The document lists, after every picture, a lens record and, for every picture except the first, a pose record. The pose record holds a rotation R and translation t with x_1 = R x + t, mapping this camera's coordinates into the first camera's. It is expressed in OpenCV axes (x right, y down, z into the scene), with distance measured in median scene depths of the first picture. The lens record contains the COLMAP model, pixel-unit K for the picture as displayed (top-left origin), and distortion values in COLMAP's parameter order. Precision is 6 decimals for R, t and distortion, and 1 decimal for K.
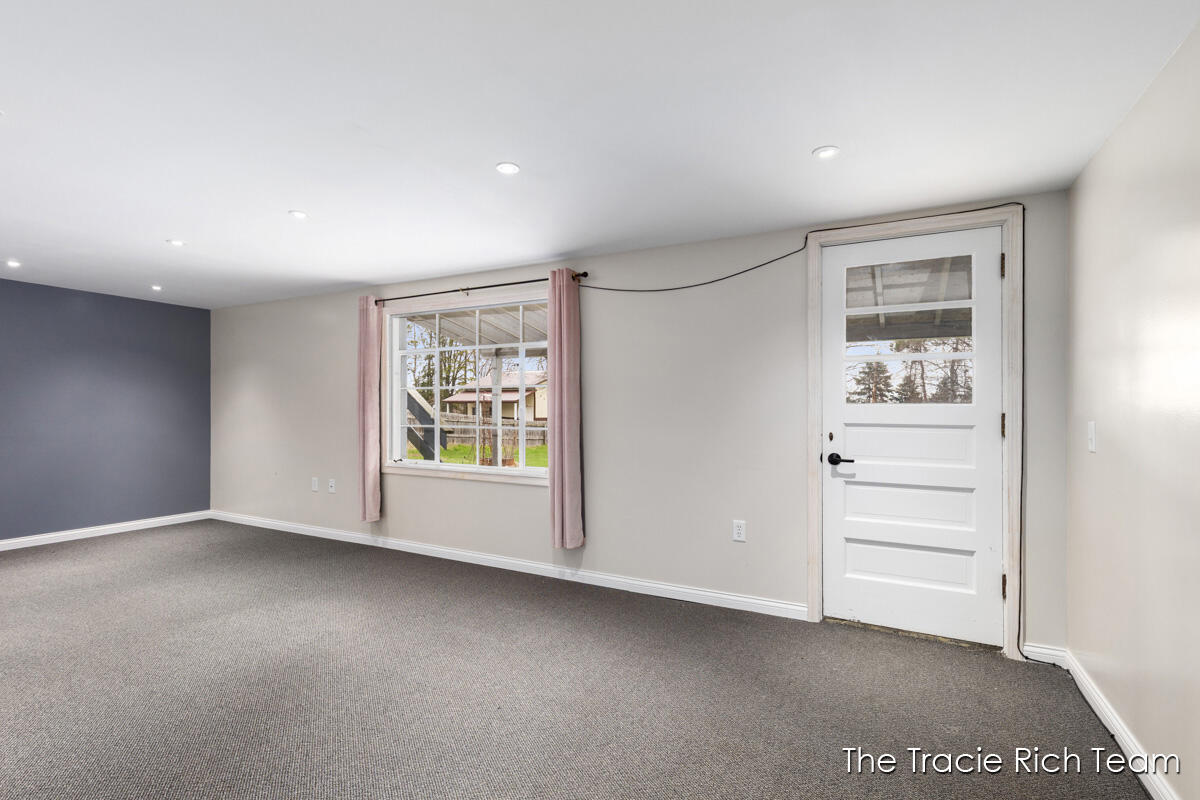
lens RADIAL K [[561.8, 0, 598.7], [0, 561.8, 400.6], [0, 0, 1]] dist [0.001197, -0.000314]
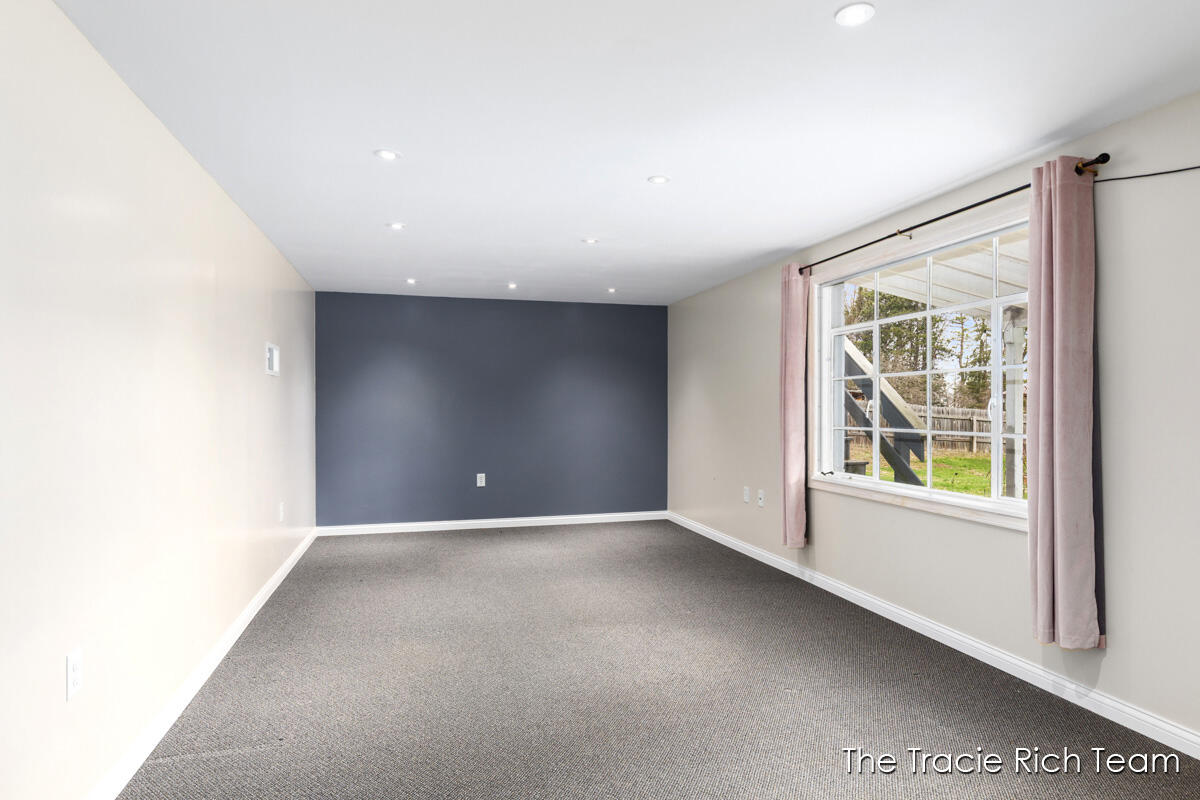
lens RADIAL K [[666.4, 0, 606.8], [0, 666.4, 406.1], [0, 0, 1]] dist [0.000476, 0.001150]
pose [[0.678835, -0.008476, -0.734242, 0.122406], [0.018324, 0.999818, 0.005399, 0.005974], [0.734062, -0.017120, 0.678866, 0.190958]]
